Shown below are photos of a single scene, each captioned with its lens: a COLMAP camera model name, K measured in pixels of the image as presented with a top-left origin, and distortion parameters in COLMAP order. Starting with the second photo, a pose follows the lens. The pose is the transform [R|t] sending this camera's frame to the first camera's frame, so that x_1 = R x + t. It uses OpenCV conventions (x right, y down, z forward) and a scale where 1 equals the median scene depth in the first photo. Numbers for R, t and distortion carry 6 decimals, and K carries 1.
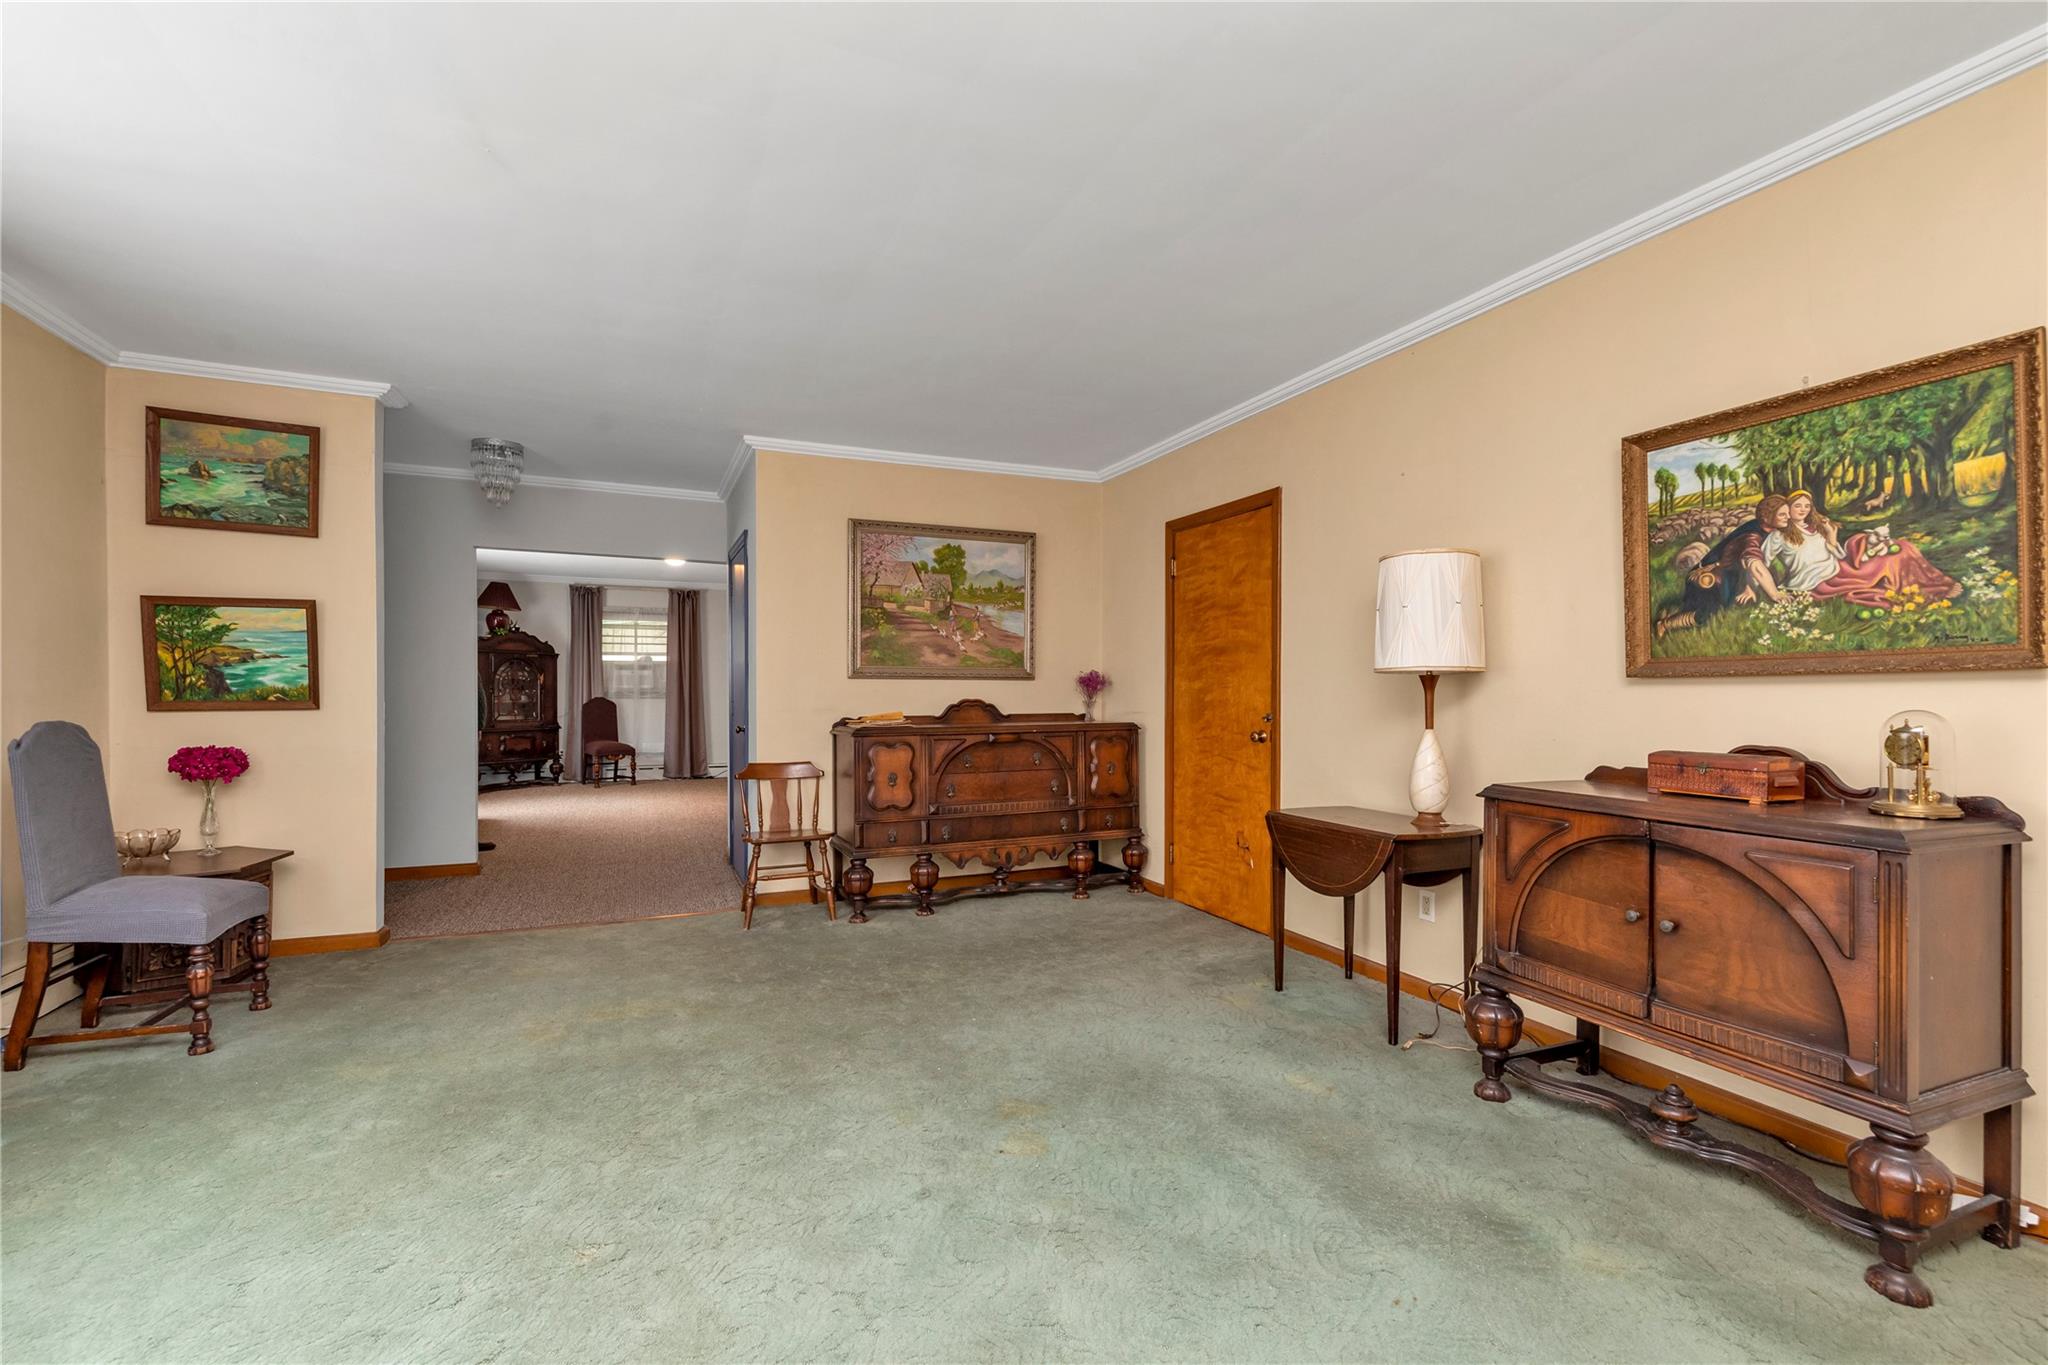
lens RADIAL K [[902.0, 0, 1023.2], [0, 902.0, 699.2], [0, 0, 1]] dist [0.002432, -0.000219]
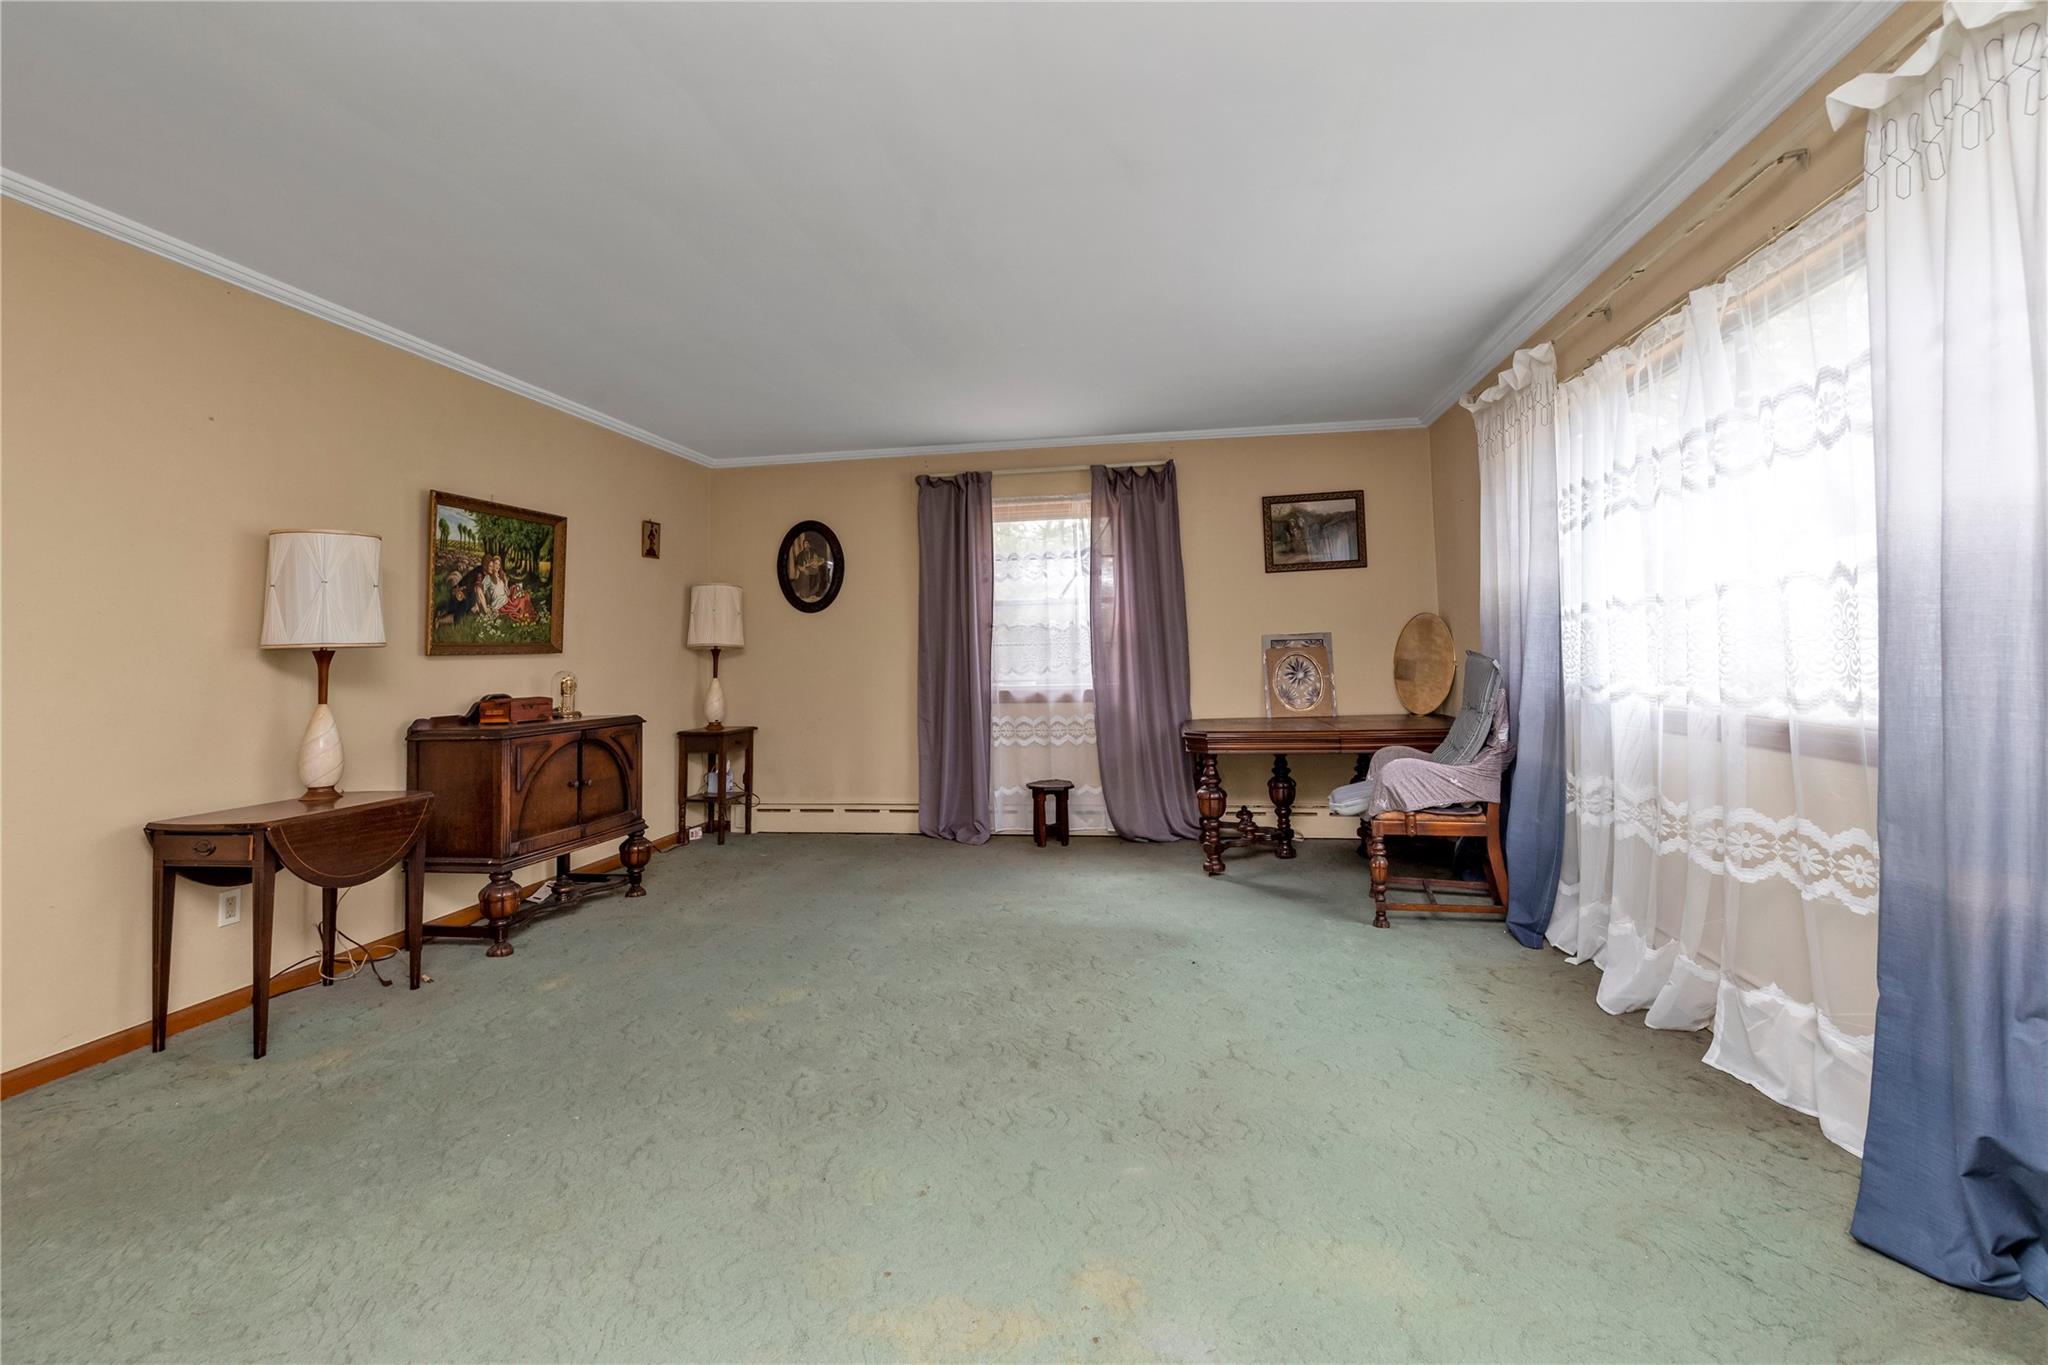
lens RADIAL K [[902.0, 0, 1024.3], [0, 902.0, 671.2], [0, 0, 1]] dist [0.002432, -0.000219]
pose [[-0.839380, 0.015136, 0.543334, -0.518209], [0.034430, 0.999085, 0.025357, -0.001604], [-0.542454, 0.039991, -0.839133, 0.969798]]
